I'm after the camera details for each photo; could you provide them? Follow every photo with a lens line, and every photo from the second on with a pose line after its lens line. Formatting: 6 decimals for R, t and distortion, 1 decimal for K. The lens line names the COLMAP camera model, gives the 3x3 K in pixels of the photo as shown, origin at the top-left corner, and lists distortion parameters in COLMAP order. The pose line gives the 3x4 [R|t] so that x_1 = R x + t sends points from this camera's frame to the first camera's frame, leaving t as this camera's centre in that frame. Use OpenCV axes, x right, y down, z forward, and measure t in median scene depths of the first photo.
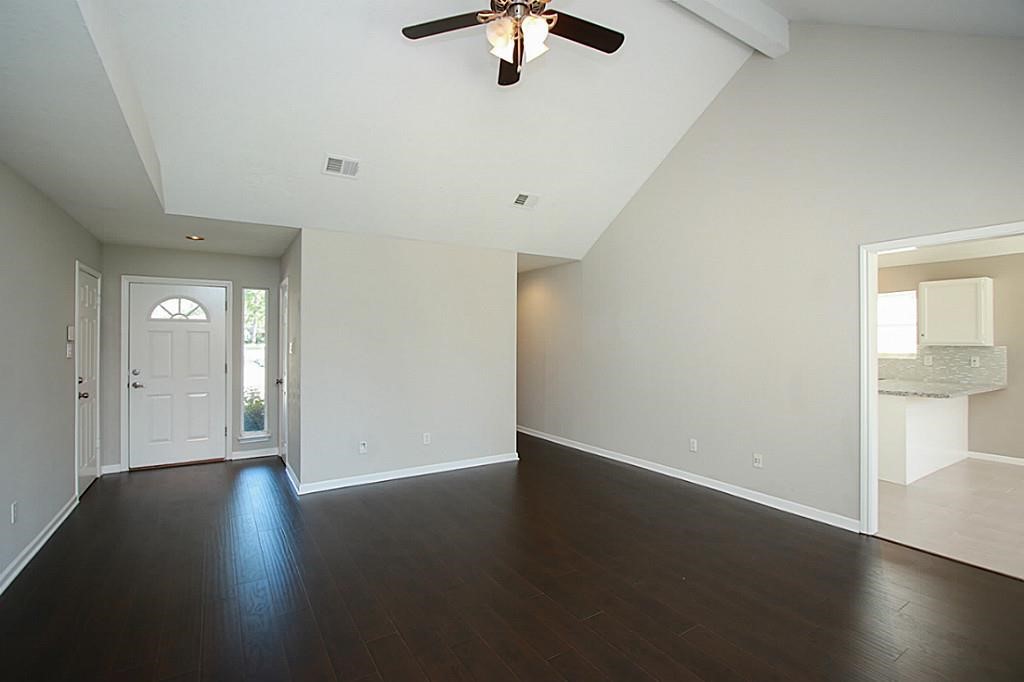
lens RADIAL K [[468.3, 0, 507.9], [0, 468.3, 336.4], [0, 0, 1]] dist [-0.014860, 0.001321]
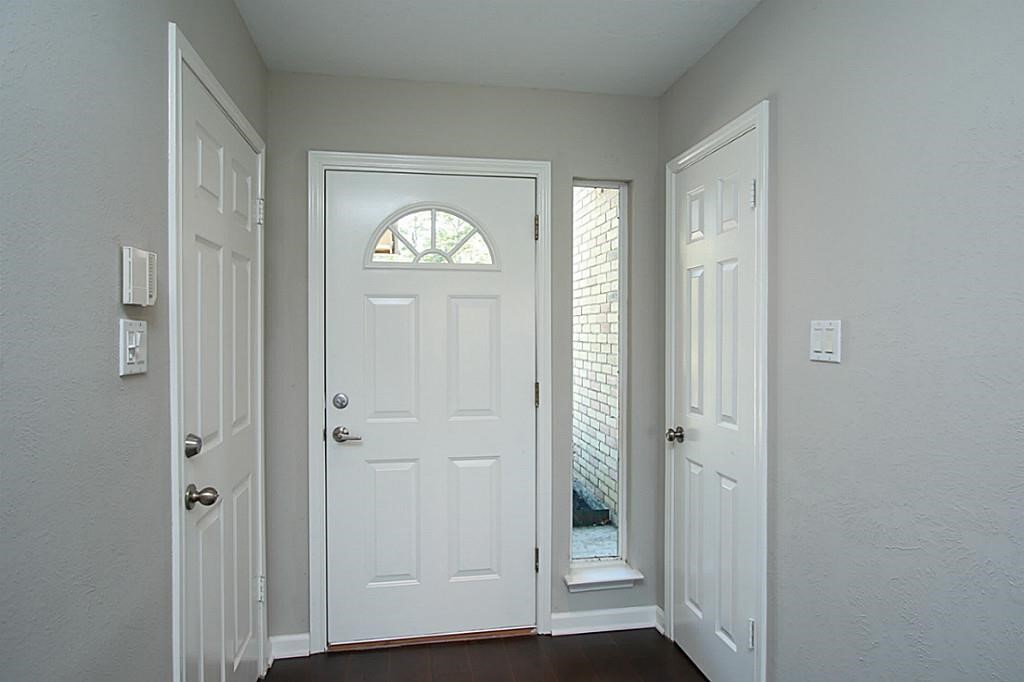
lens RADIAL K [[604.5, 0, 512.0], [0, 604.5, 341.0], [0, 0, 1]] dist [-0.017928, -0.000192]
pose [[0.927981, 0.007934, -0.372542, -0.488073], [0.000481, 0.999747, 0.022490, 0.015615], [0.372626, -0.021050, 0.927743, 0.595071]]
